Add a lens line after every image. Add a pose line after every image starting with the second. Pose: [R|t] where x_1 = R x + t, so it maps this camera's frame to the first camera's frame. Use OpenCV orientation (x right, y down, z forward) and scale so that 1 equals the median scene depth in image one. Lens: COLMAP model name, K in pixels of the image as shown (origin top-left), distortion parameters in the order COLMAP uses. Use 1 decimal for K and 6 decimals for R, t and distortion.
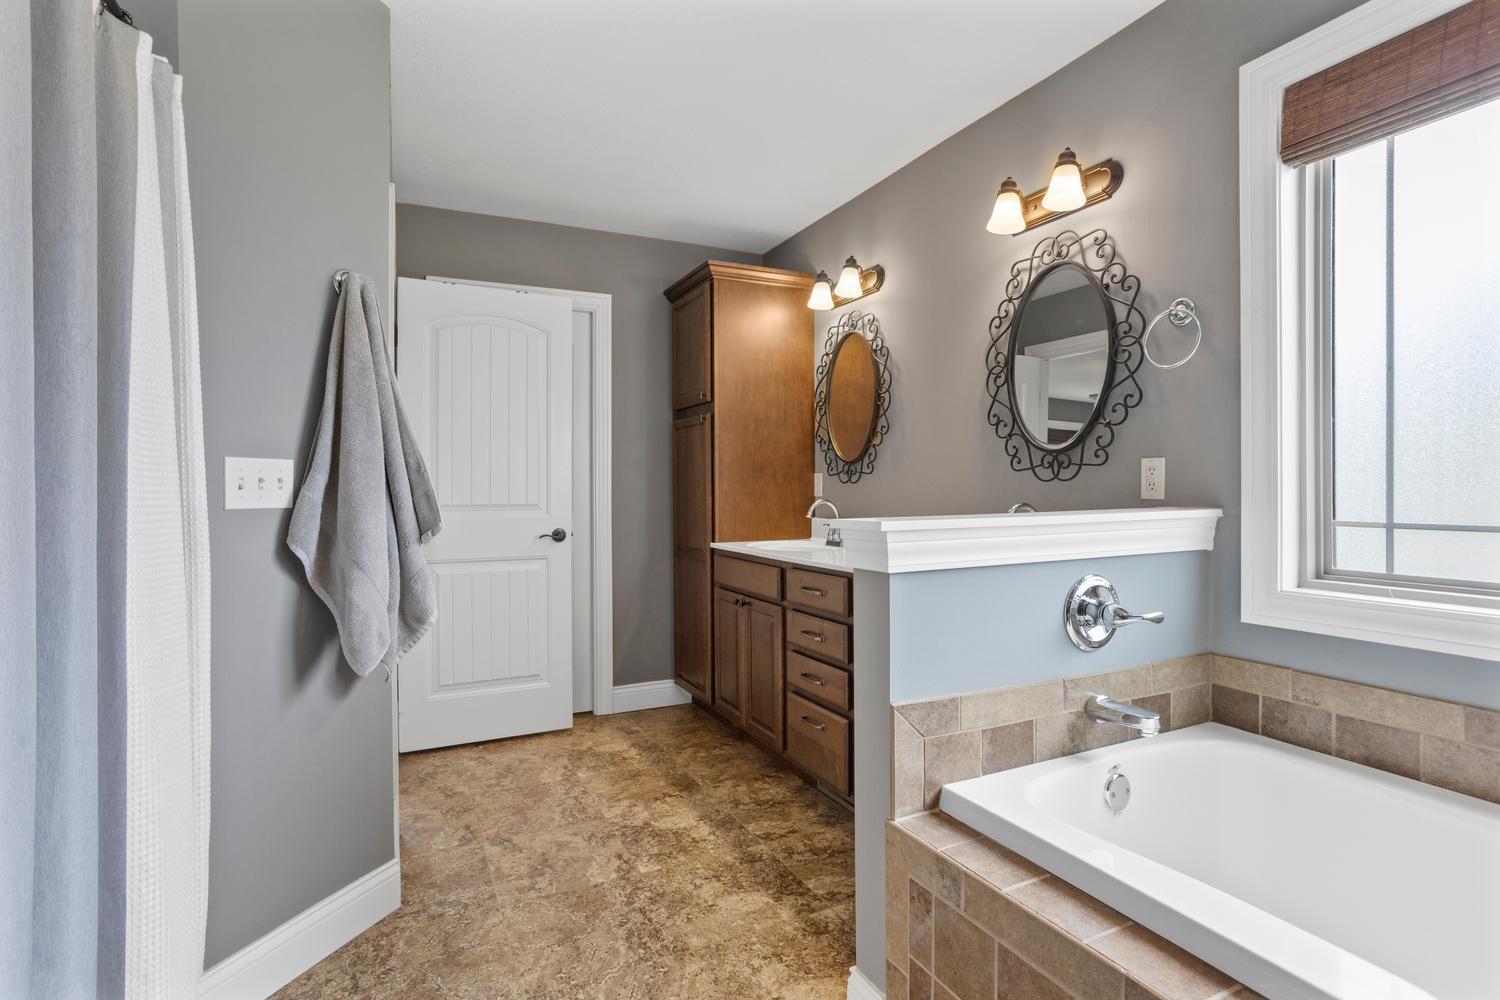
lens RADIAL K [[732.3, 0, 743.2], [0, 732.3, 492.0], [0, 0, 1]] dist [-0.050126, 0.032657]
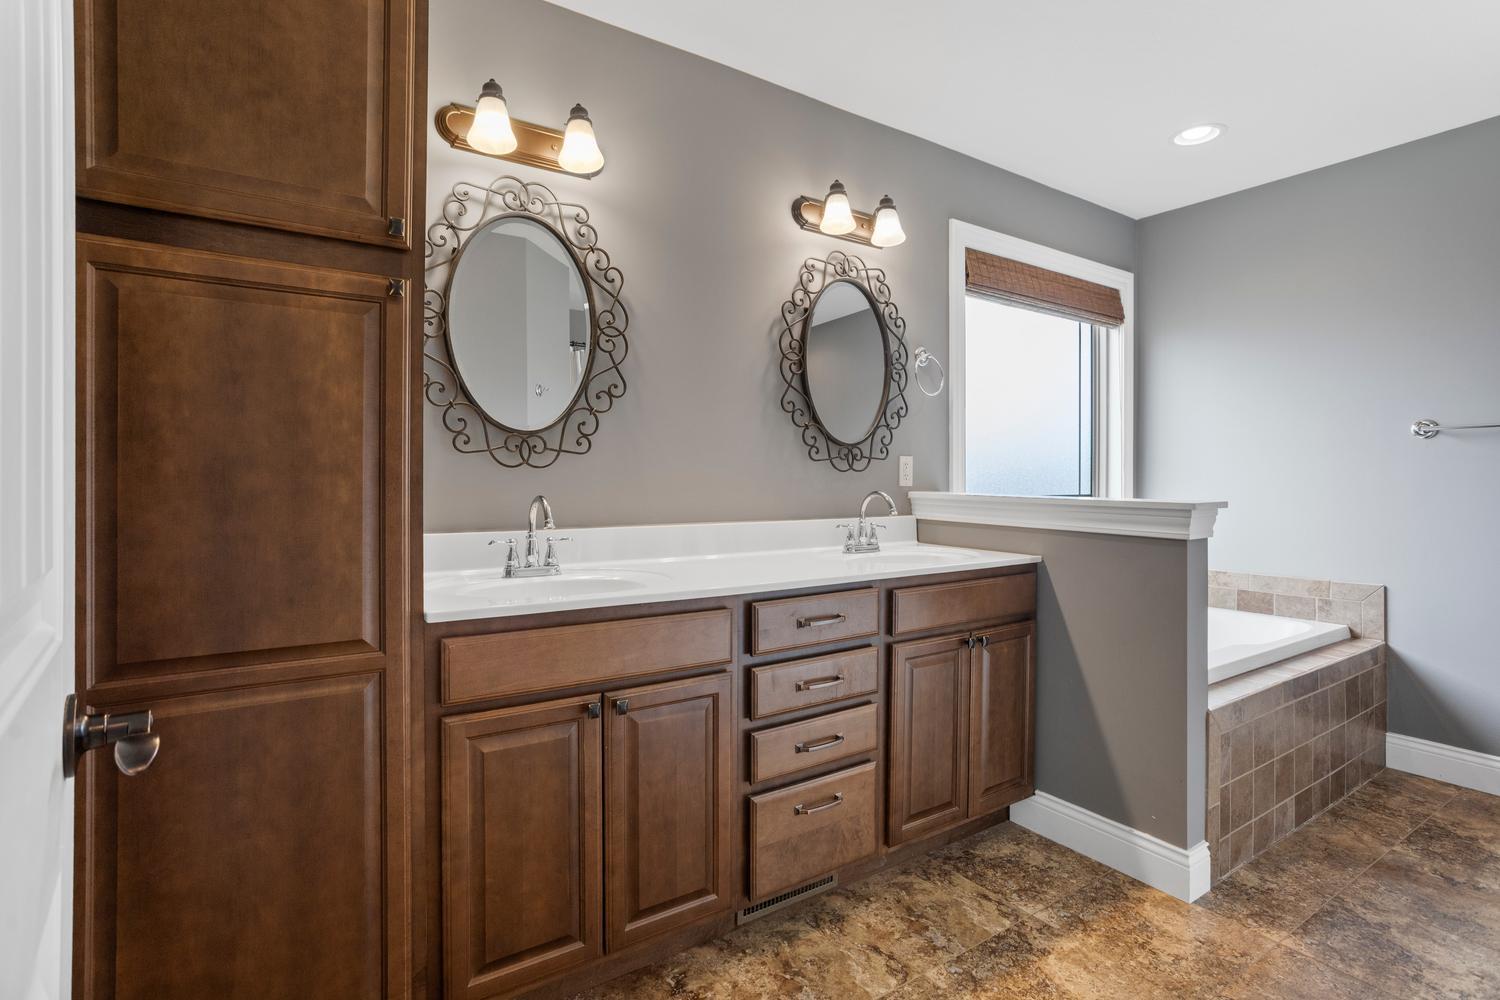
lens RADIAL K [[732.3, 0, 743.2], [0, 732.3, 492.0], [0, 0, 1]] dist [-0.050126, 0.032657]
pose [[-0.137380, -0.011770, 0.990449, -0.649289], [0.004779, 0.999910, 0.012546, 0.001578], [-0.990507, 0.006457, -0.137311, 1.279184]]
